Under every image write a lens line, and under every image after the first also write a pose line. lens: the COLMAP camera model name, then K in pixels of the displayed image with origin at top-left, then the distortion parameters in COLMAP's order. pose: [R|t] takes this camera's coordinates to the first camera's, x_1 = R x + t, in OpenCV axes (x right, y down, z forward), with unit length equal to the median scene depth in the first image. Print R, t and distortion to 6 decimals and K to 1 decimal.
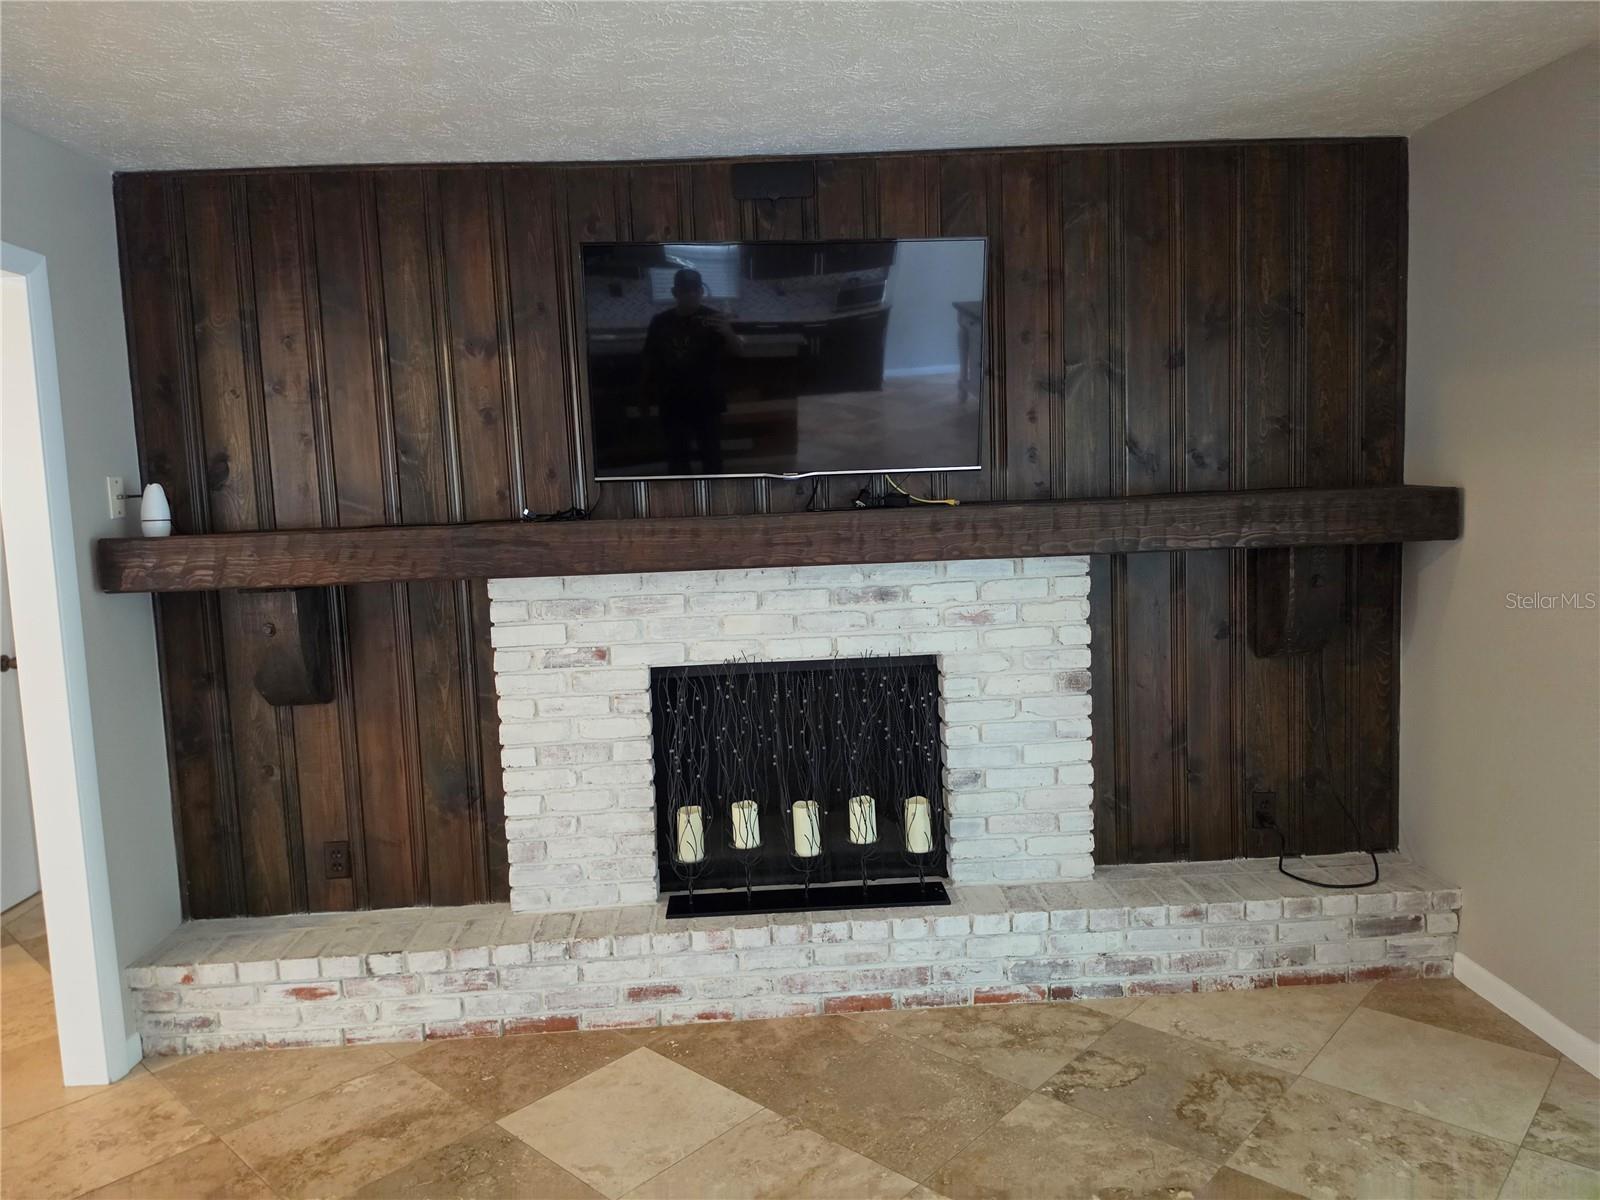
lens RADIAL K [[1088.8, 0, 800.5], [0, 1088.8, 590.1], [0, 0, 1]] dist [0.098948, -0.154226]
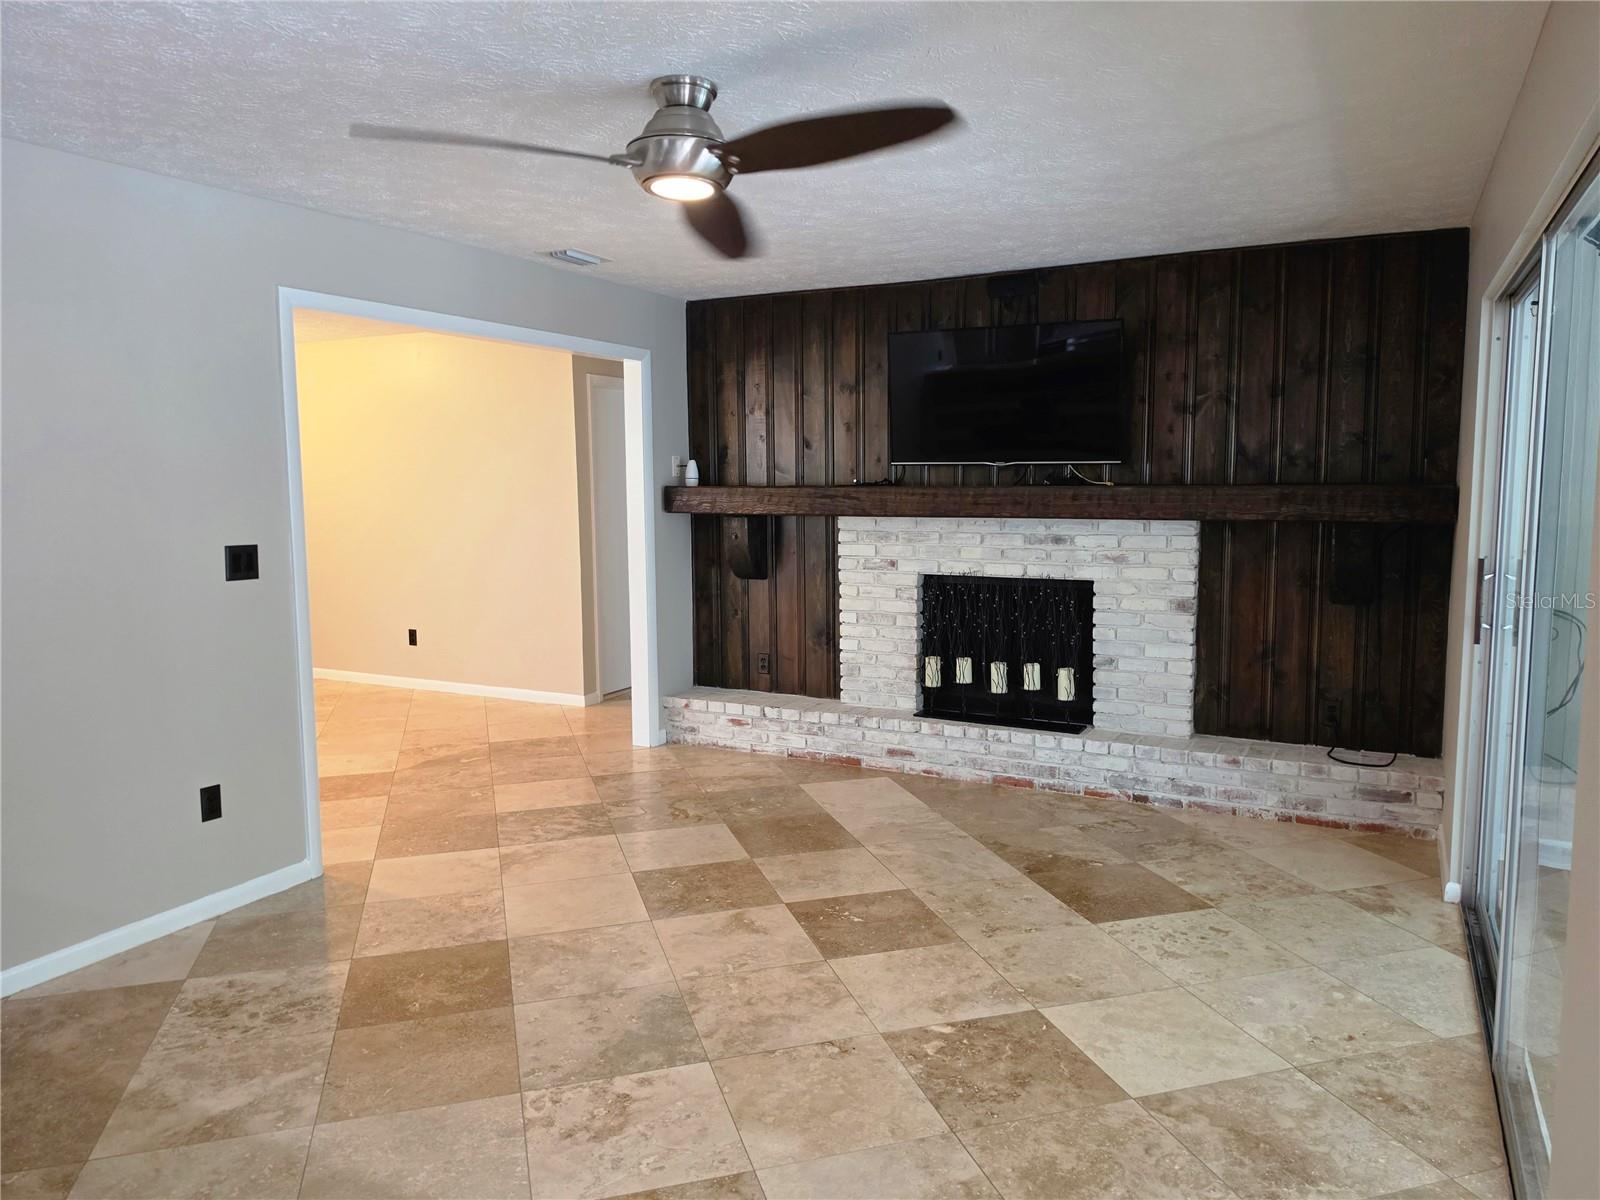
lens RADIAL K [[1088.8, 0, 800.5], [0, 1088.8, 590.1], [0, 0, 1]] dist [0.098948, -0.154226]
pose [[0.865042, 0.086394, -0.494205, 0.558683], [-0.076007, 0.996259, 0.041120, 0.040919], [0.495909, 0.001992, 0.868372, -0.594558]]
